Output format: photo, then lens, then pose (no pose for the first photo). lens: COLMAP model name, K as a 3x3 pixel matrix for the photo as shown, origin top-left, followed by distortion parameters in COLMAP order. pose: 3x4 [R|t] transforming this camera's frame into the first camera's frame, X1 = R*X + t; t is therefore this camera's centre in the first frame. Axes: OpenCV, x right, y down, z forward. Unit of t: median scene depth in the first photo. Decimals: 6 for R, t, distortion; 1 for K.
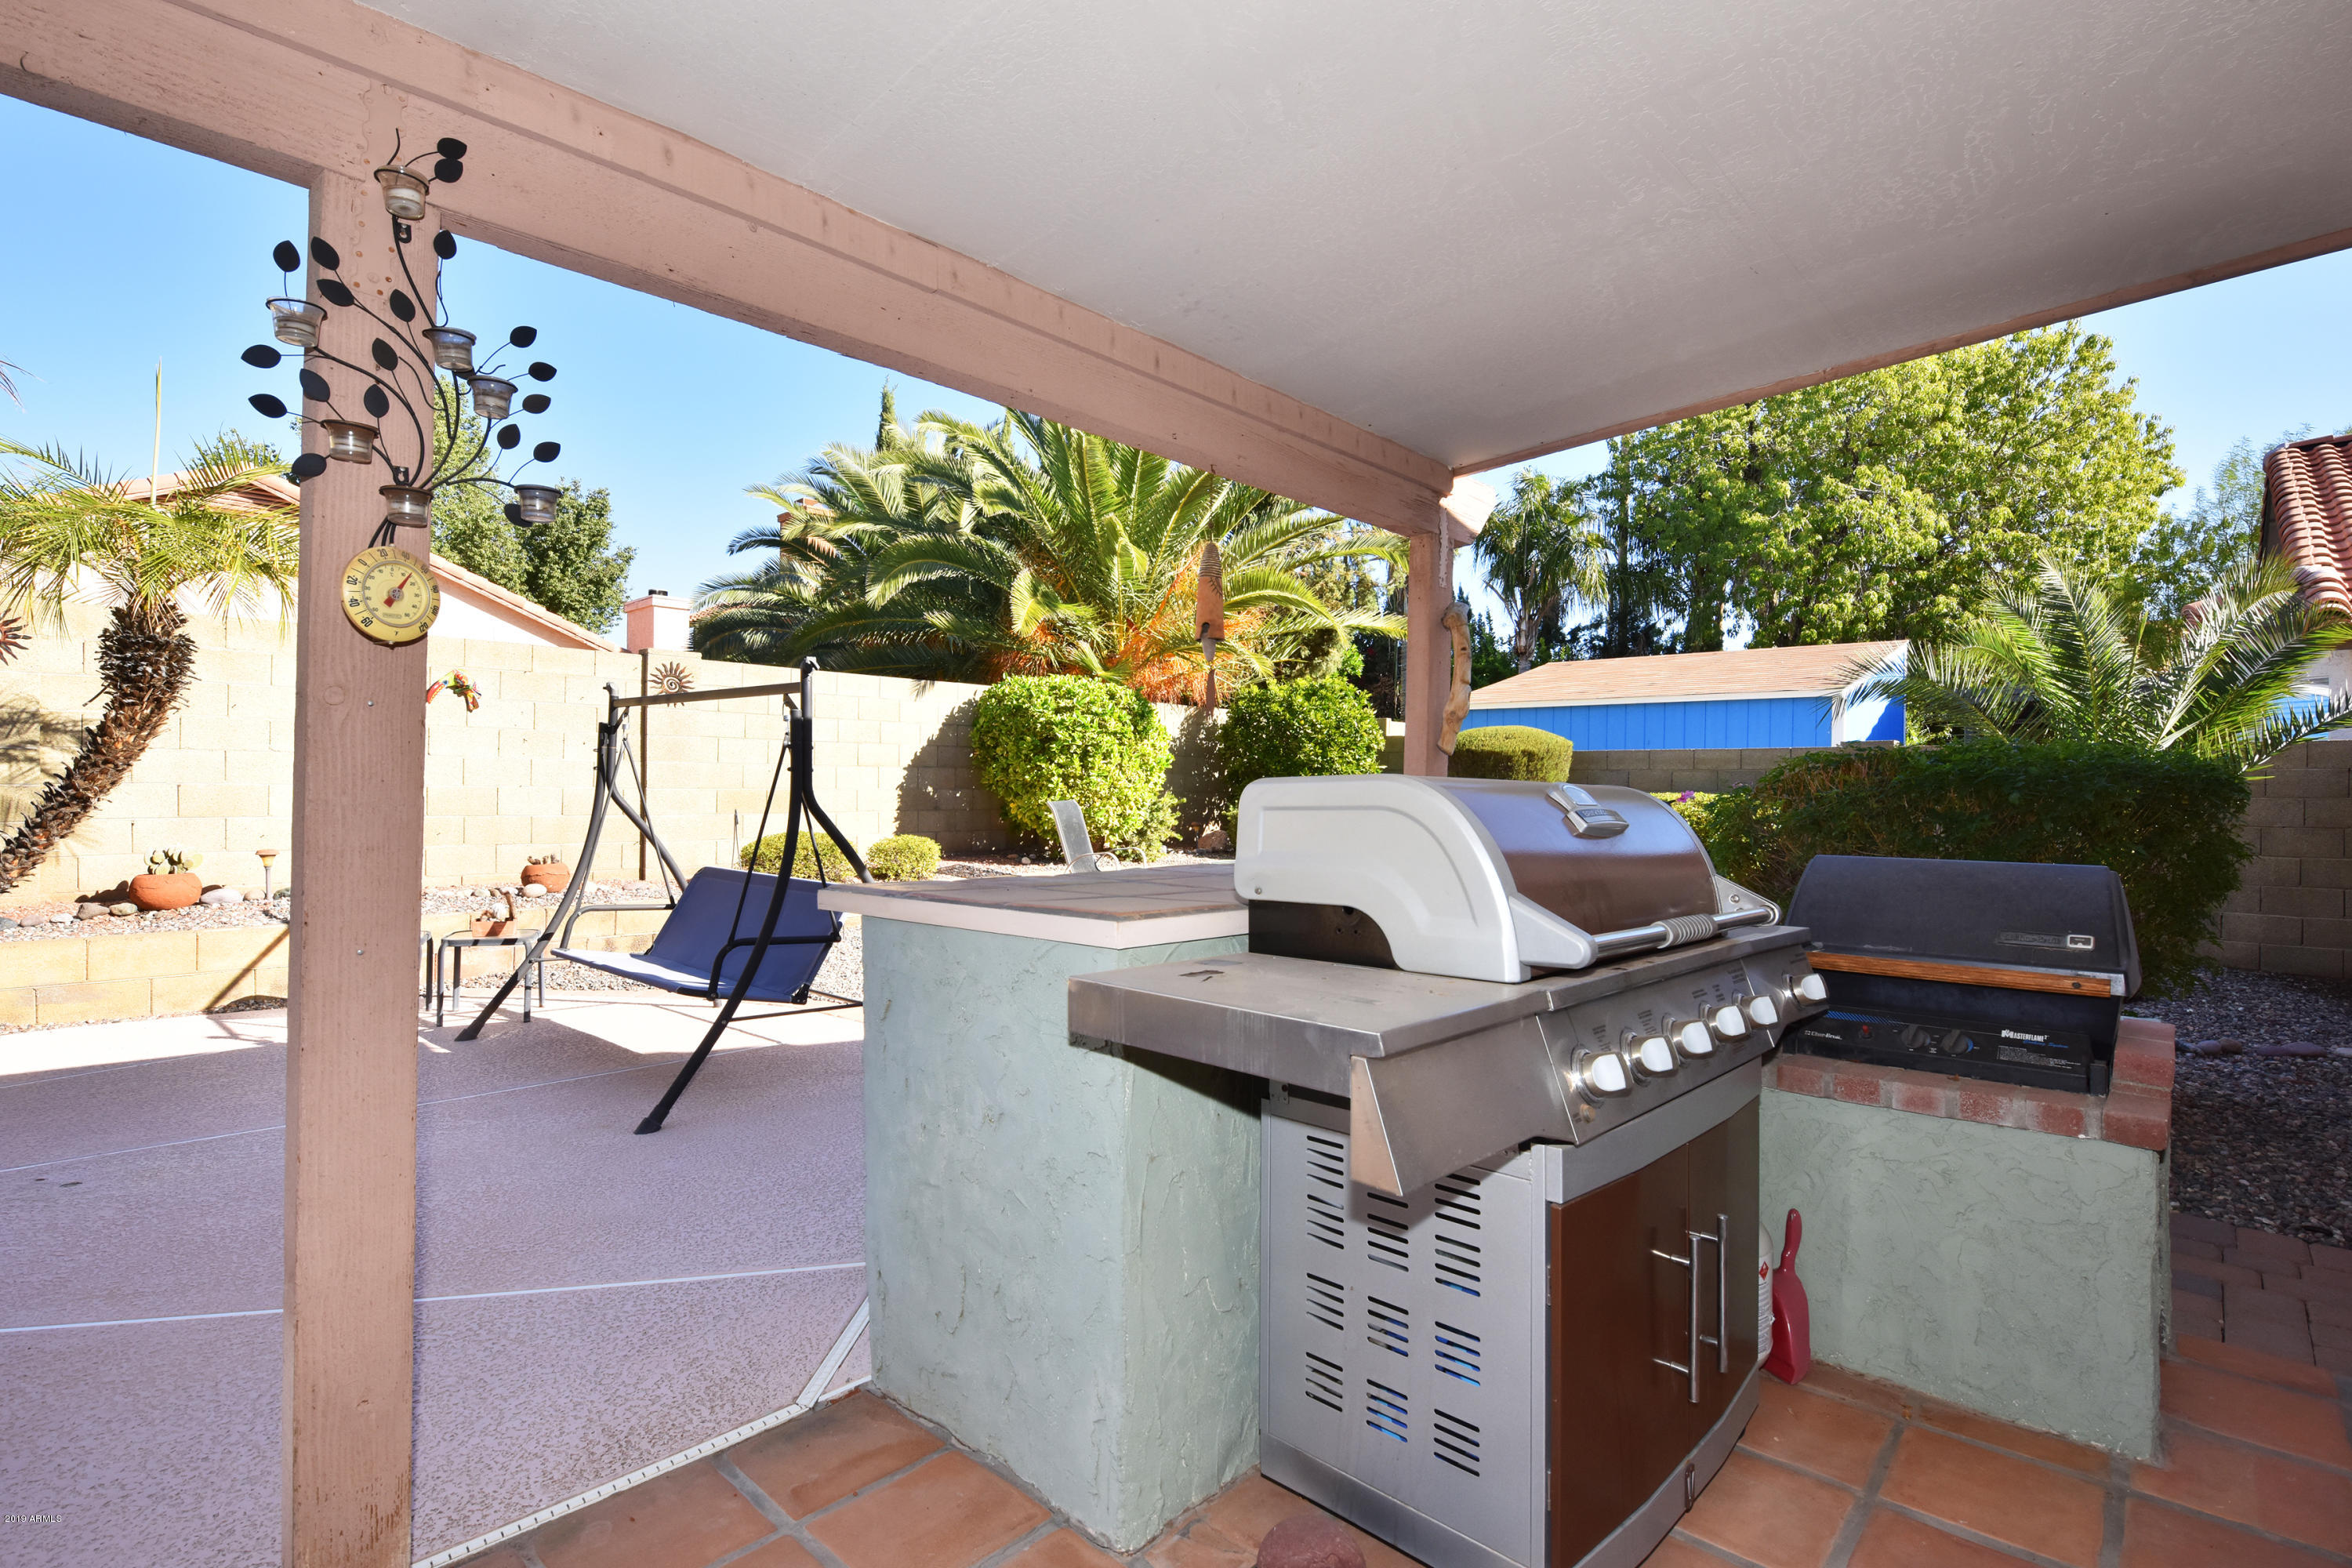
lens RADIAL K [[1167.8, 0, 1202.9], [0, 1167.8, 783.7], [0, 0, 1]] dist [-0.003029, -0.000275]
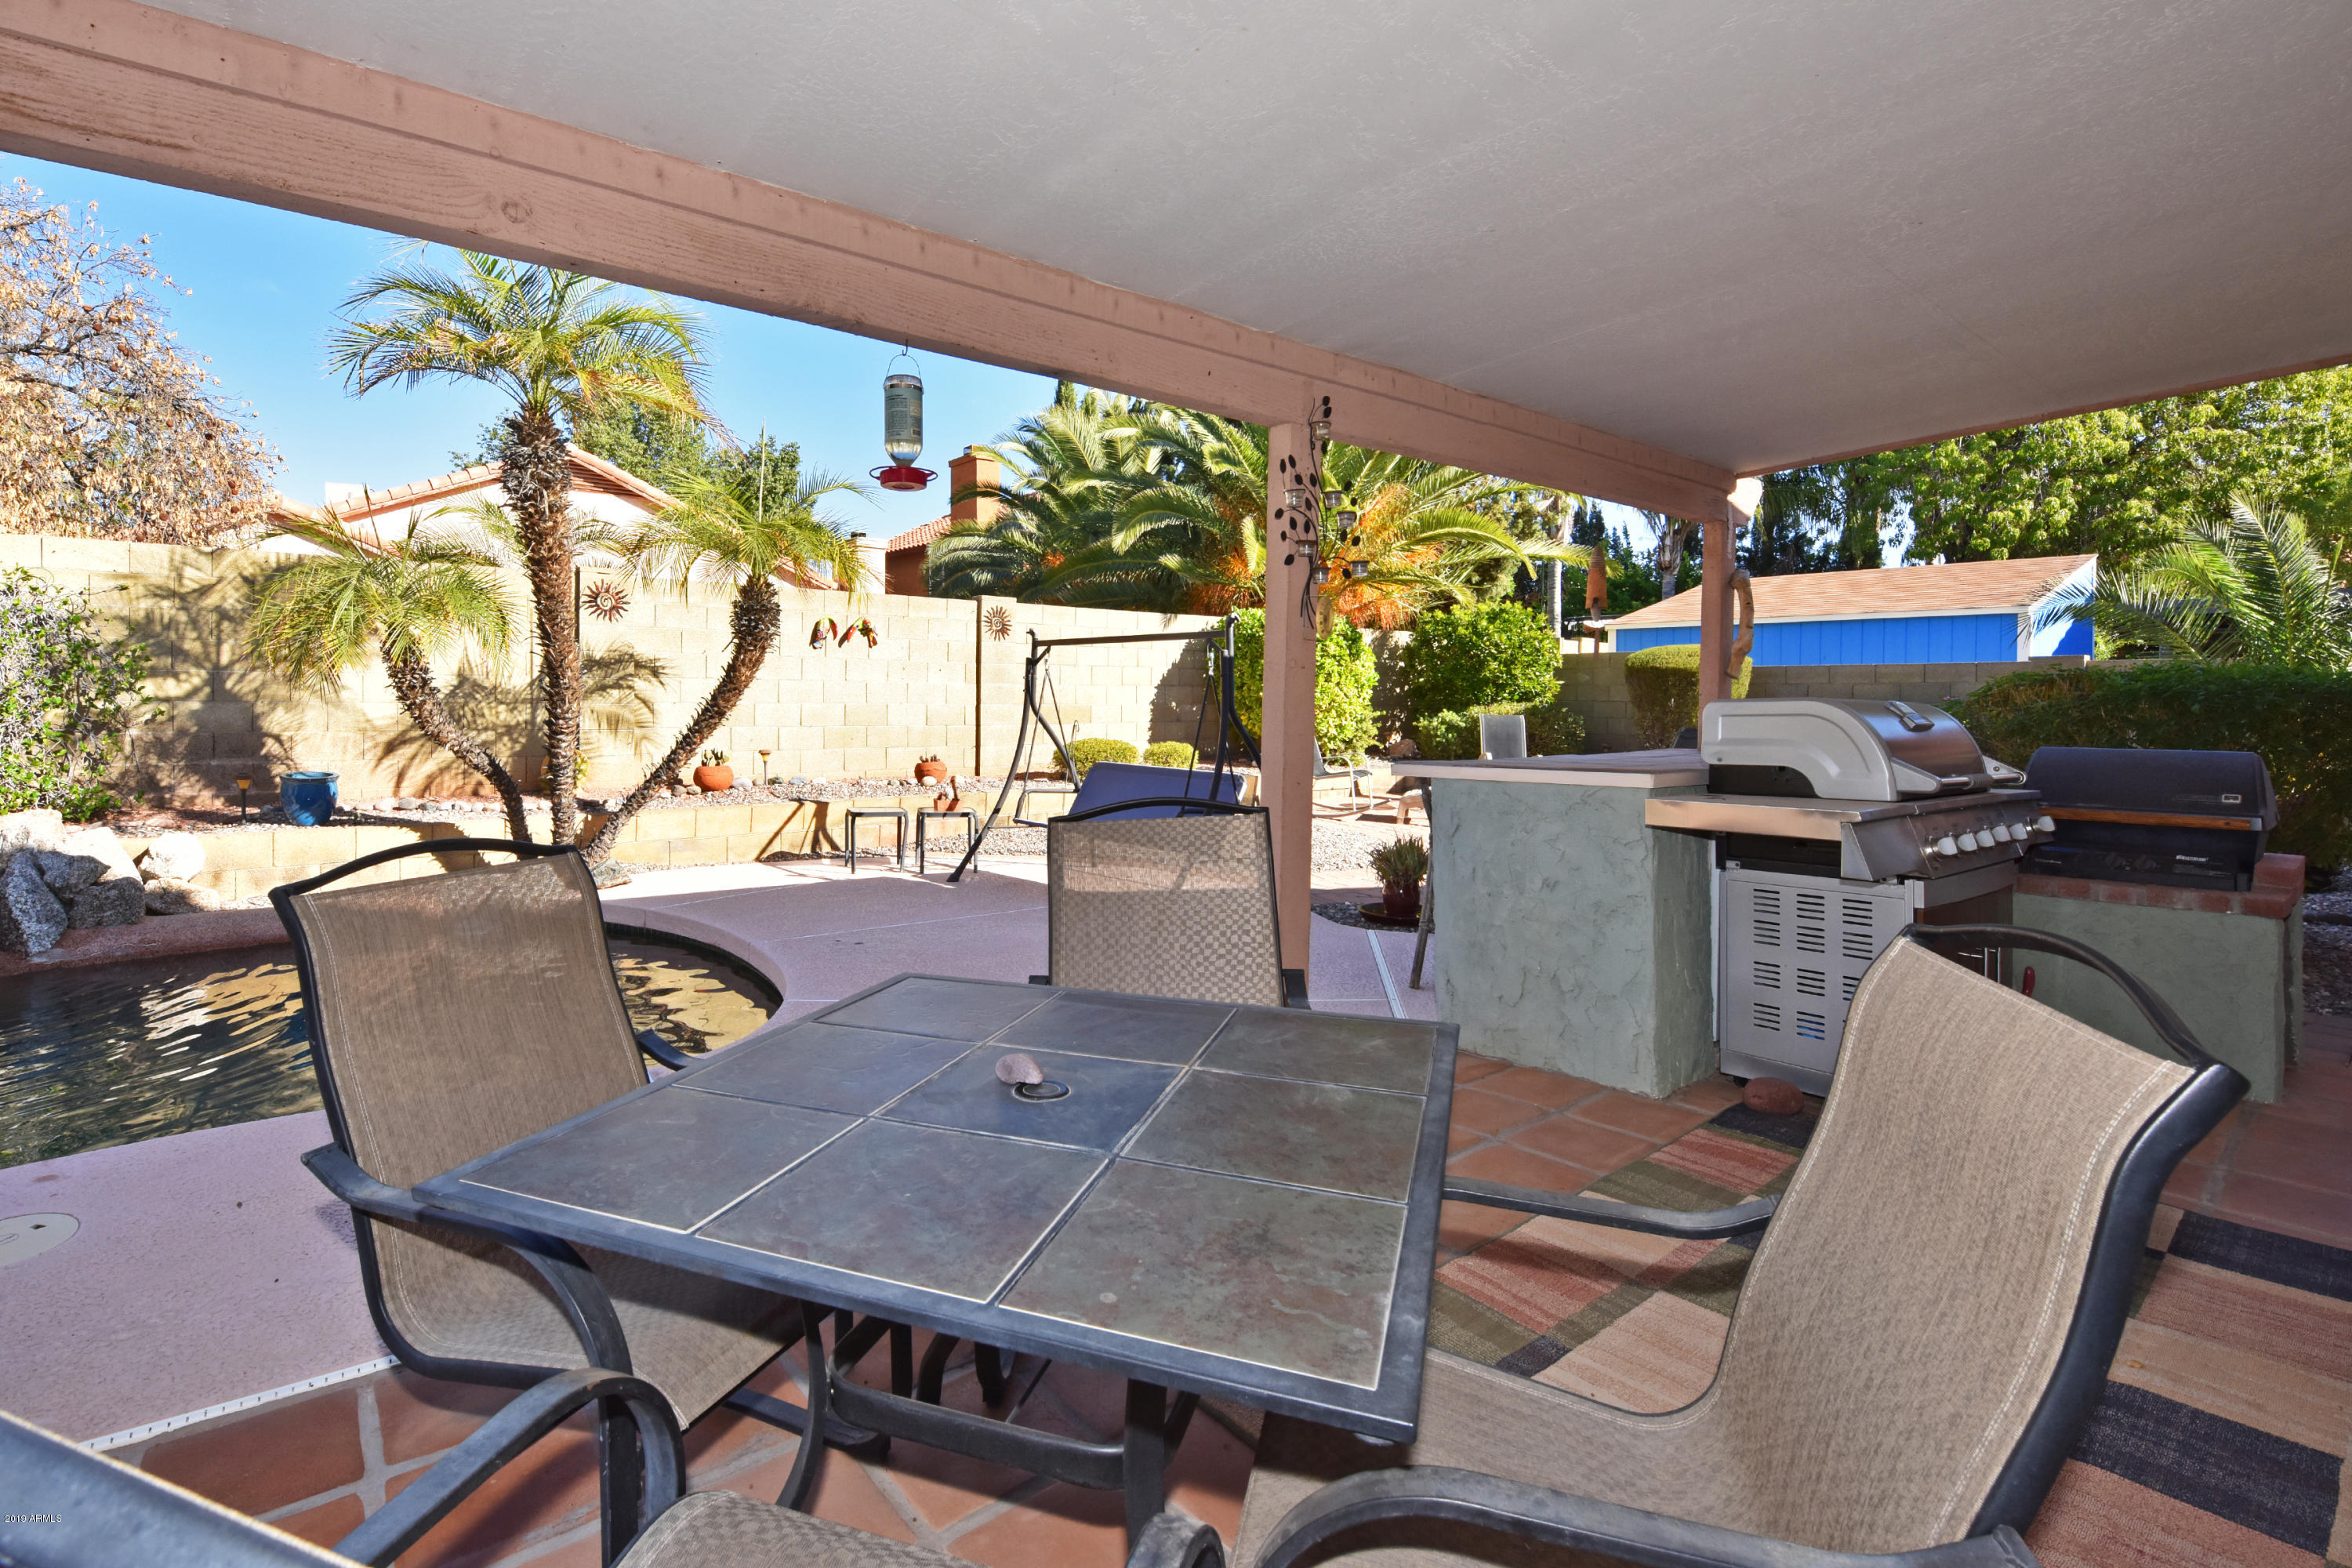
lens RADIAL K [[1129.5, 0, 1085.8], [0, 1129.5, 707.7], [0, 0, 1]] dist [-0.017582, -0.000395]
pose [[0.981725, -0.003514, -0.190274, -0.093297], [0.005179, 0.999952, 0.008257, -0.001718], [0.190236, -0.009092, 0.981696, -0.147060]]
